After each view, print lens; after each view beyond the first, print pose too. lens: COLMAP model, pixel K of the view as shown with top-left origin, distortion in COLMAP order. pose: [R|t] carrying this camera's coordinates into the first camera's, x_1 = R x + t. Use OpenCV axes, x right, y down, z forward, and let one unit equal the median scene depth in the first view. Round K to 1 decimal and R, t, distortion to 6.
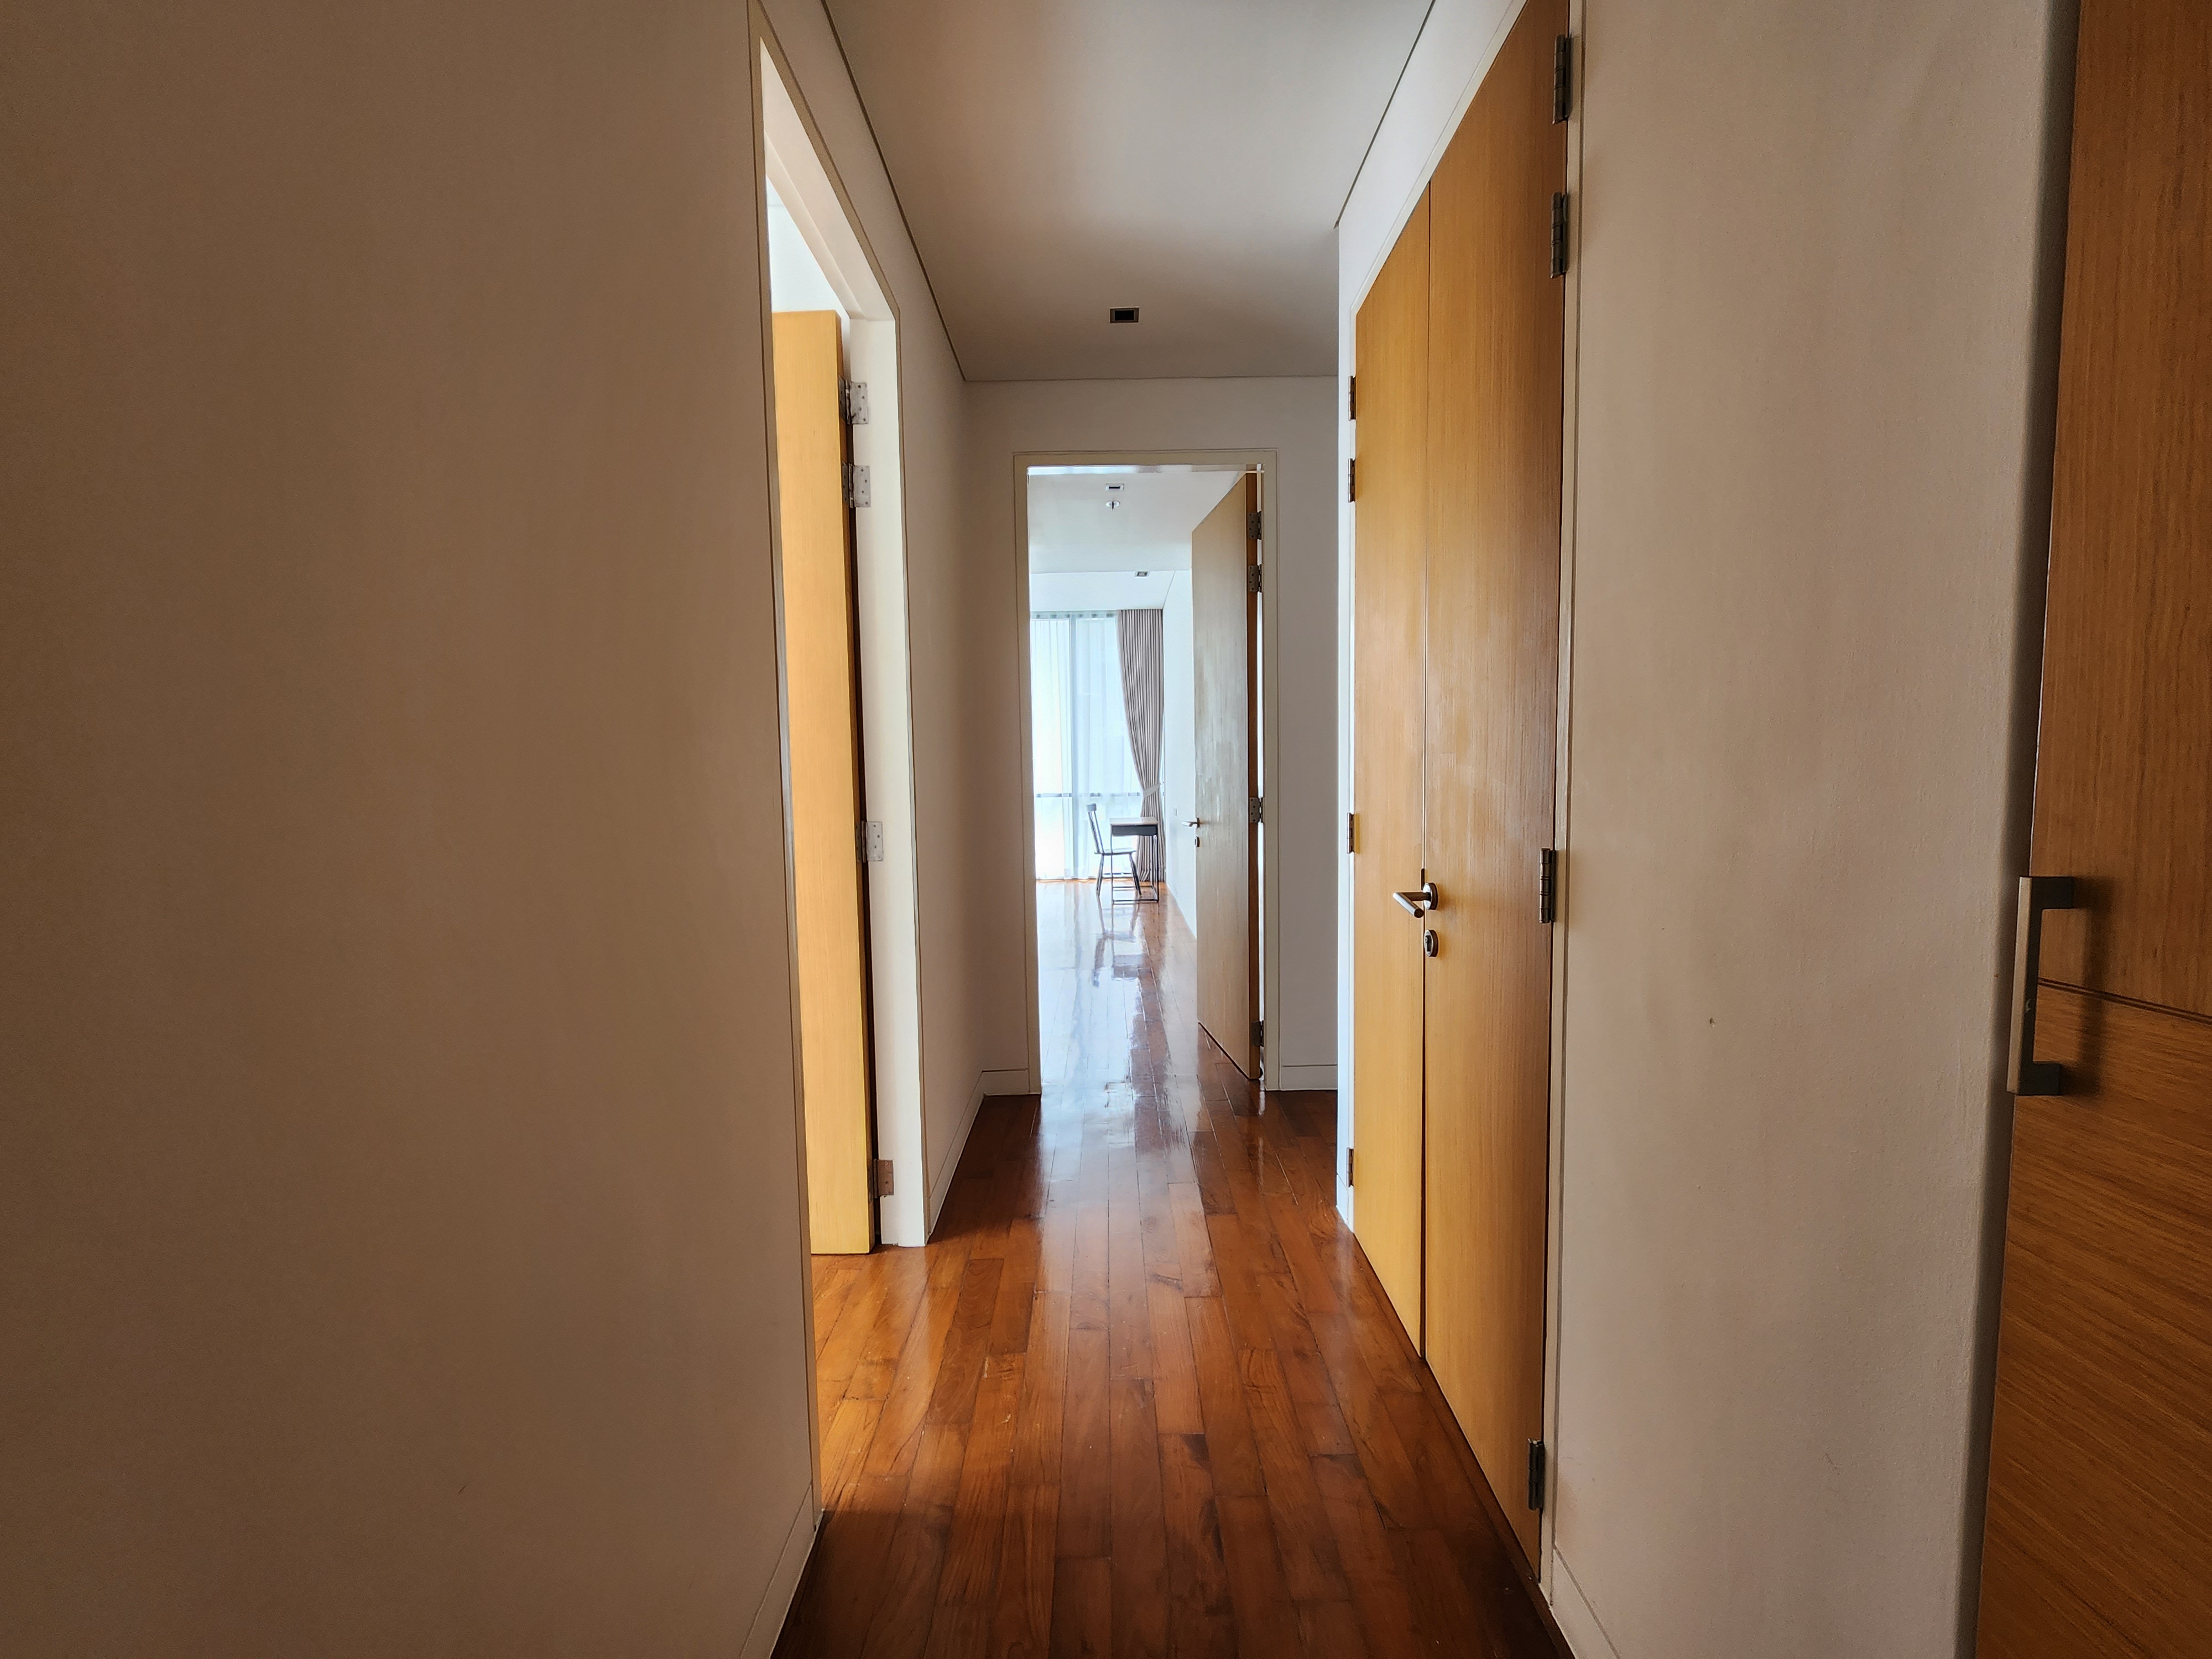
lens RADIAL K [[892.4, 0, 1107.0], [0, 892.4, 833.8], [0, 0, 1]] dist [0.001535, 0.000052]
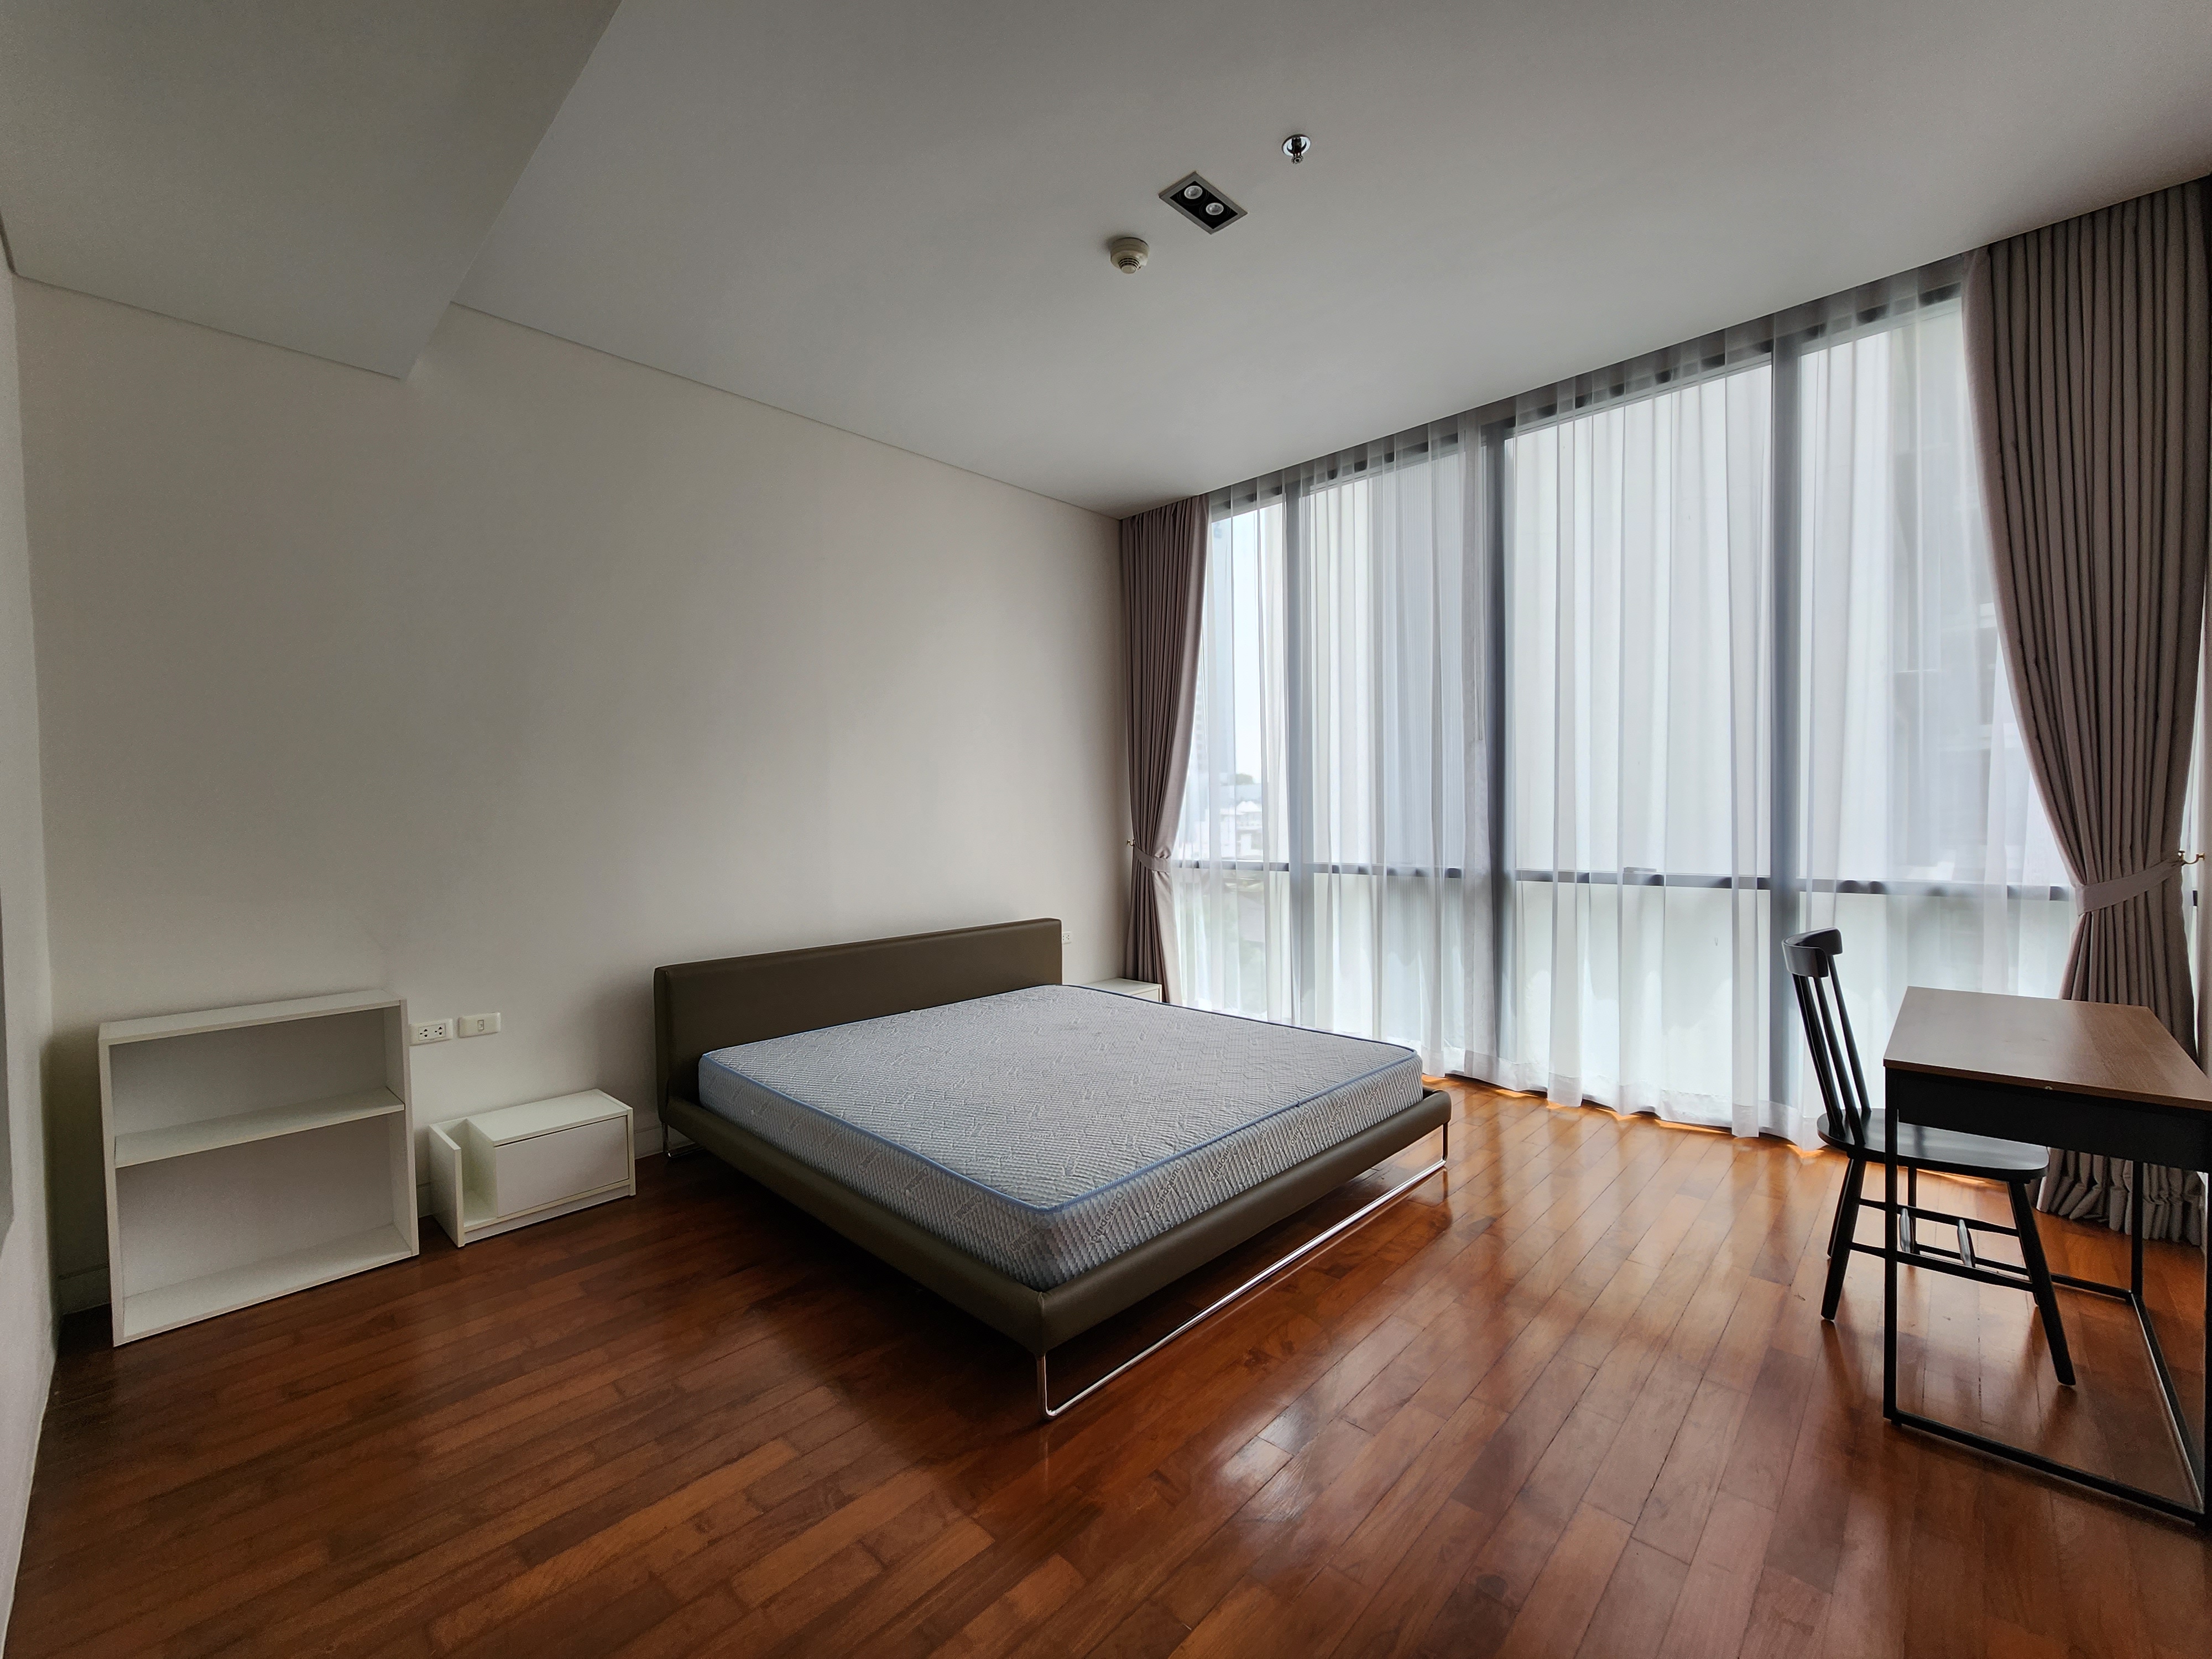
lens RADIAL K [[892.4, 0, 1102.2], [0, 892.4, 830.9], [0, 0, 1]] dist [0.001535, 0.000052]
pose [[0.716410, 0.020224, -0.697386, 0.015391], [-0.047289, 0.998689, -0.019616, -0.045400], [0.696075, 0.047032, 0.716427, 0.587739]]
